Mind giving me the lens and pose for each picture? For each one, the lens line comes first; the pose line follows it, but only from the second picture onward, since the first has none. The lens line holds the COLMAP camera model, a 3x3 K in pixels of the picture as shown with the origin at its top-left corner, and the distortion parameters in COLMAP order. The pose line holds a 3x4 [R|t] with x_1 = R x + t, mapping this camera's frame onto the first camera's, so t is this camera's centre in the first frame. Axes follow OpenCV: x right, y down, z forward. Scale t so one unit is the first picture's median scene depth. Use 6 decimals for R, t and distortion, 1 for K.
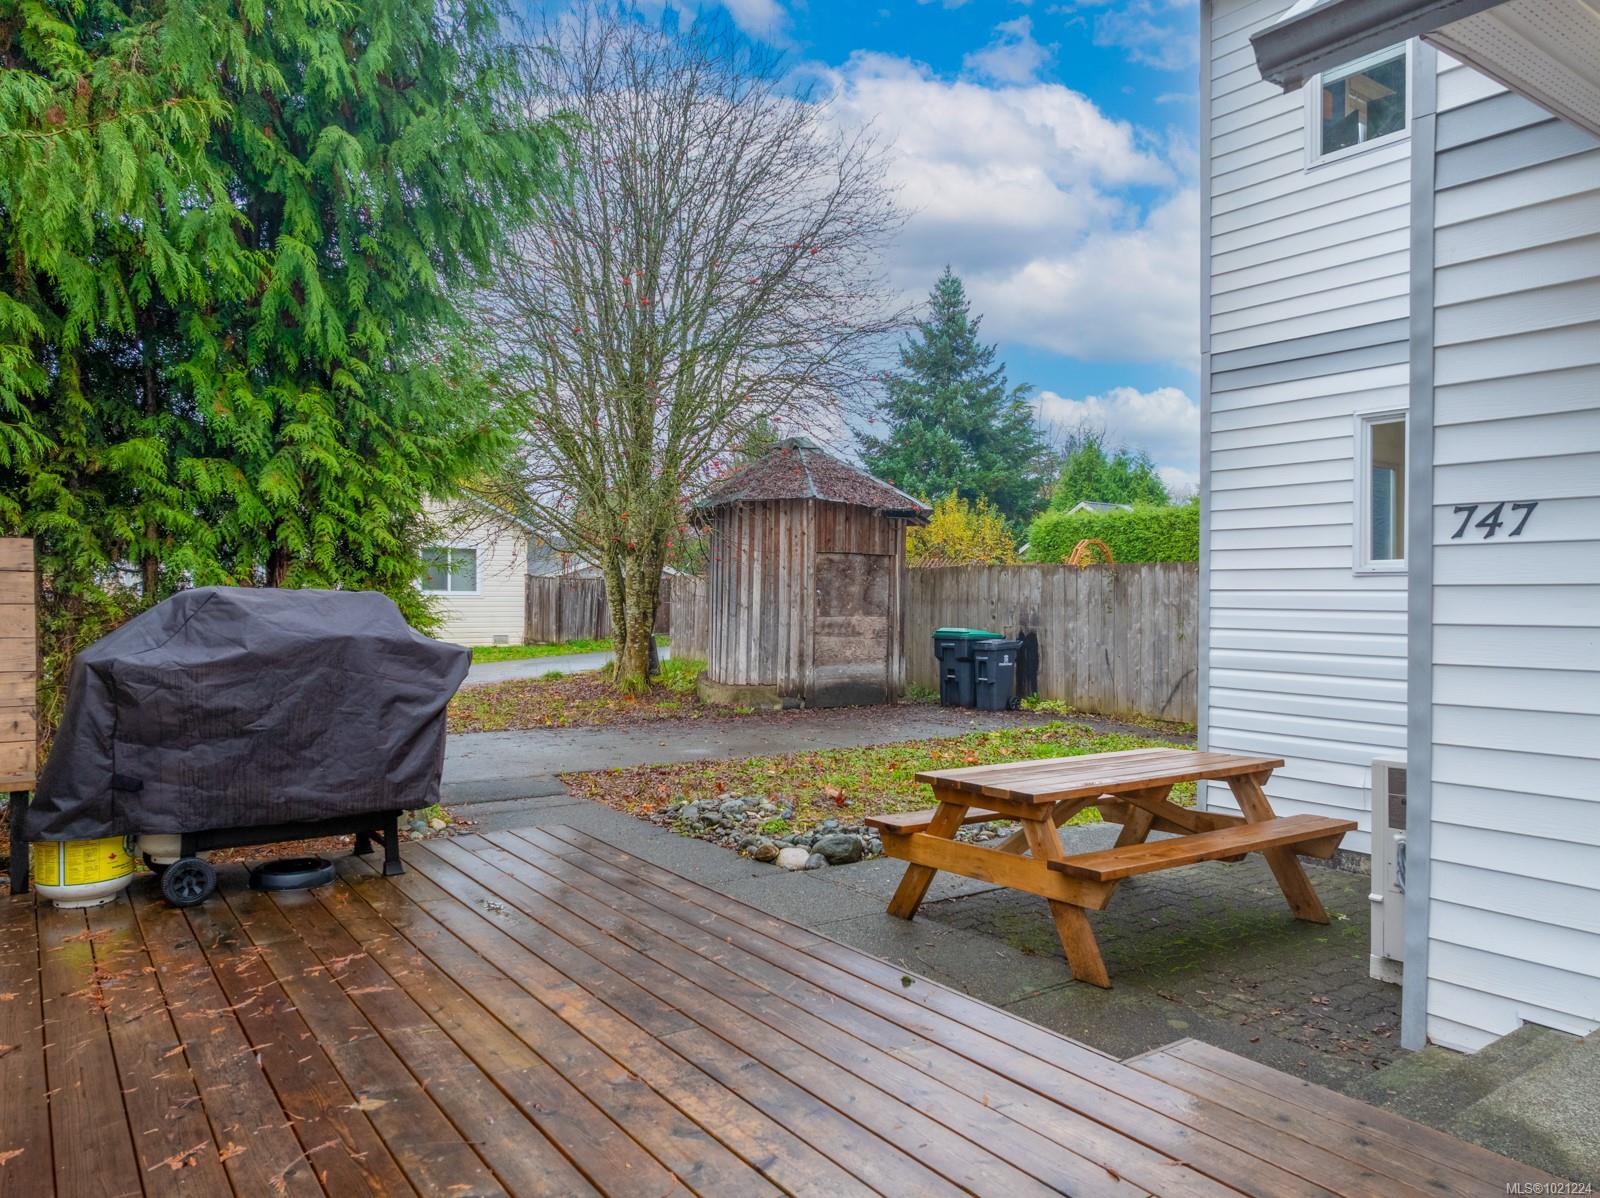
lens RADIAL K [[1132.0, 0, 800.0], [0, 1132.0, 599.0], [0, 0, 1]] dist [-0.021484, 0.002926]
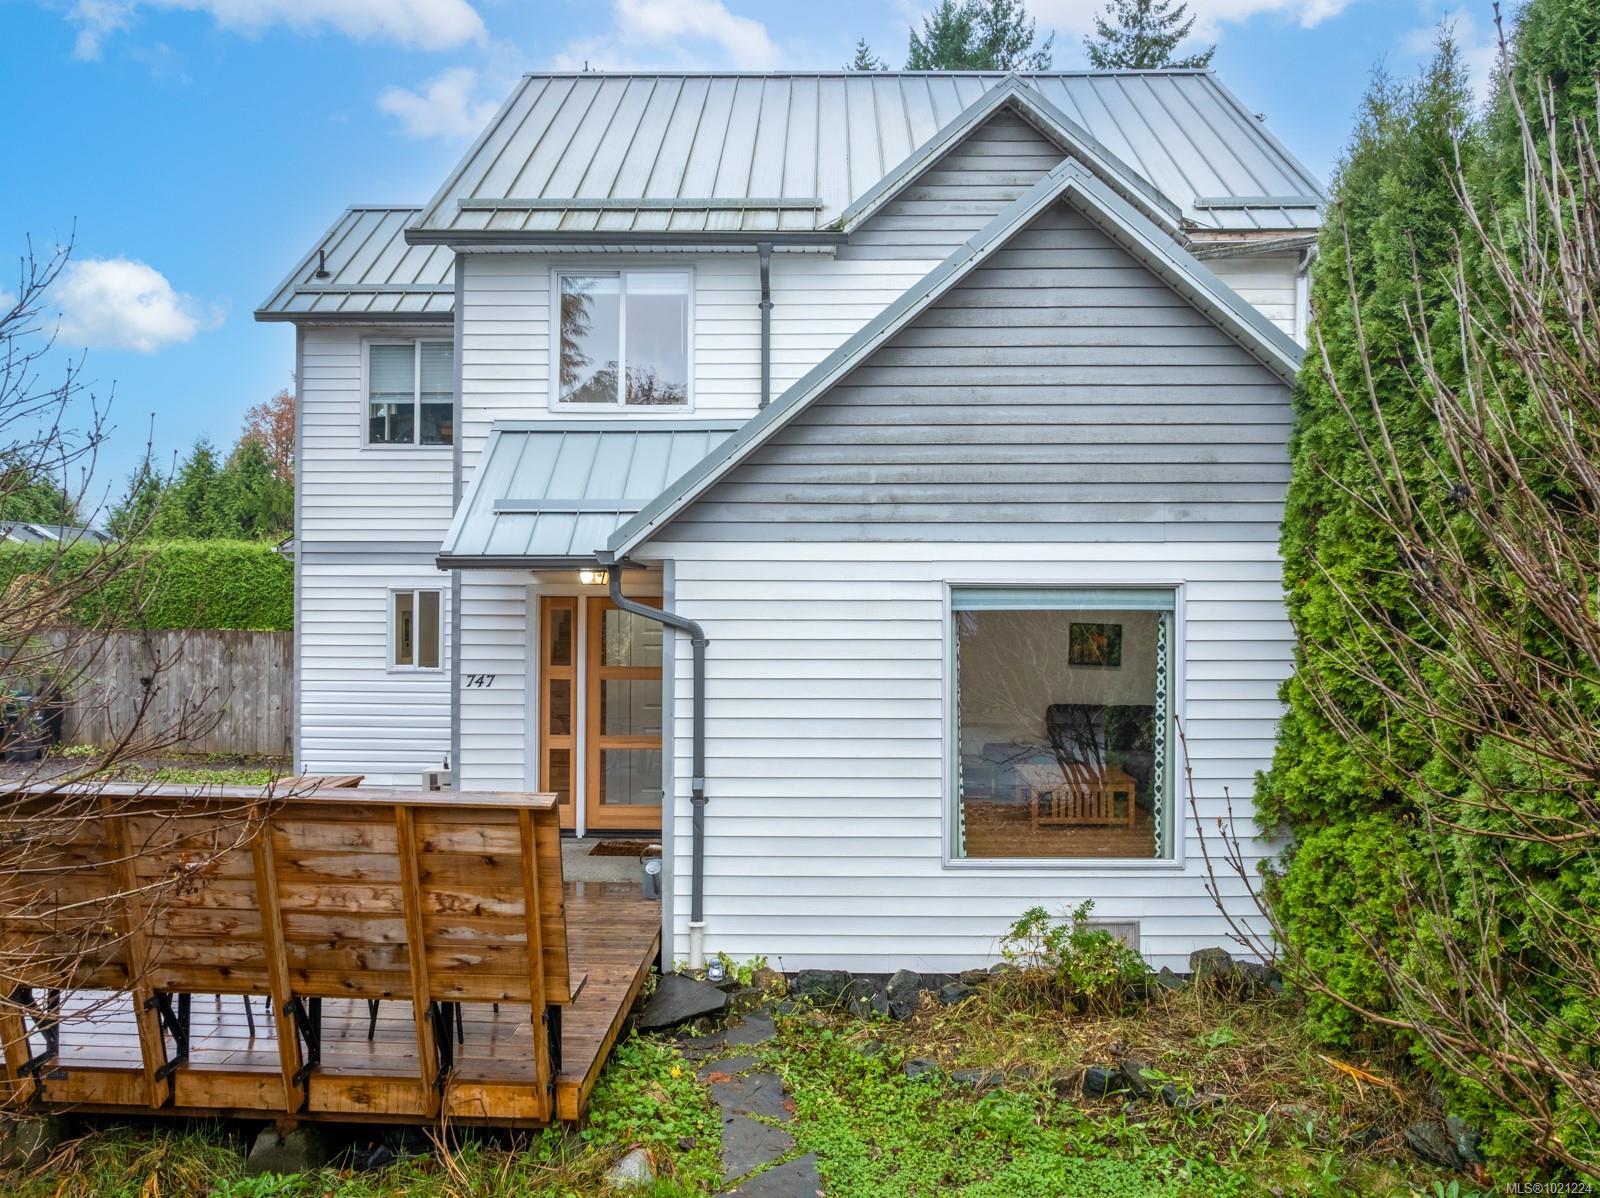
lens RADIAL K [[1125.9, 0, 806.7], [0, 1125.9, 610.3], [0, 0, 1]] dist [-0.025842, 0.000774]
pose [[0.598905, -0.012667, 0.800720, -0.265104], [0.004674, 0.999913, 0.012323, -0.065530], [-0.800806, -0.003638, 0.598913, -0.308400]]
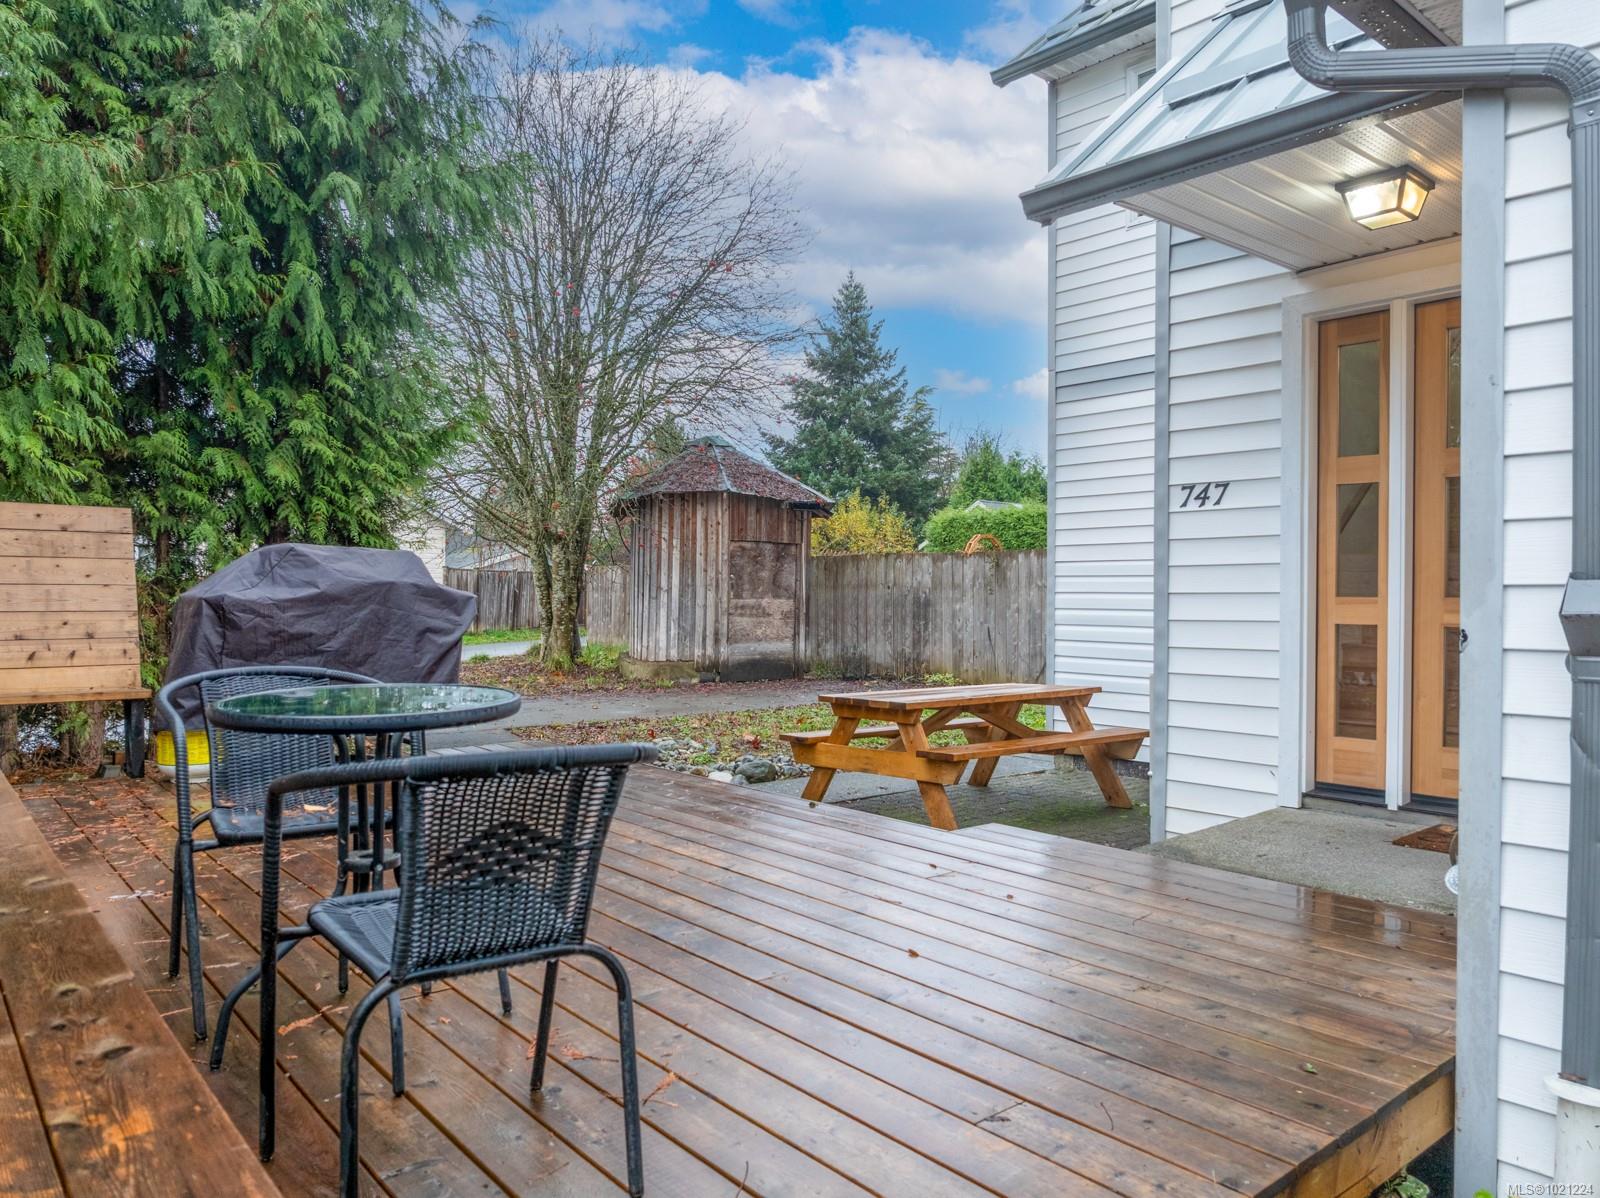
lens RADIAL K [[1127.8, 0, 800.0], [0, 1127.8, 599.0], [0, 0, 1]] dist [-0.023694, -0.001442]
pose [[0.996489, -0.001476, 0.083714, -0.010213], [0.001411, 0.999999, 0.000829, 0.015859], [-0.083715, -0.000708, 0.996489, -0.106102]]
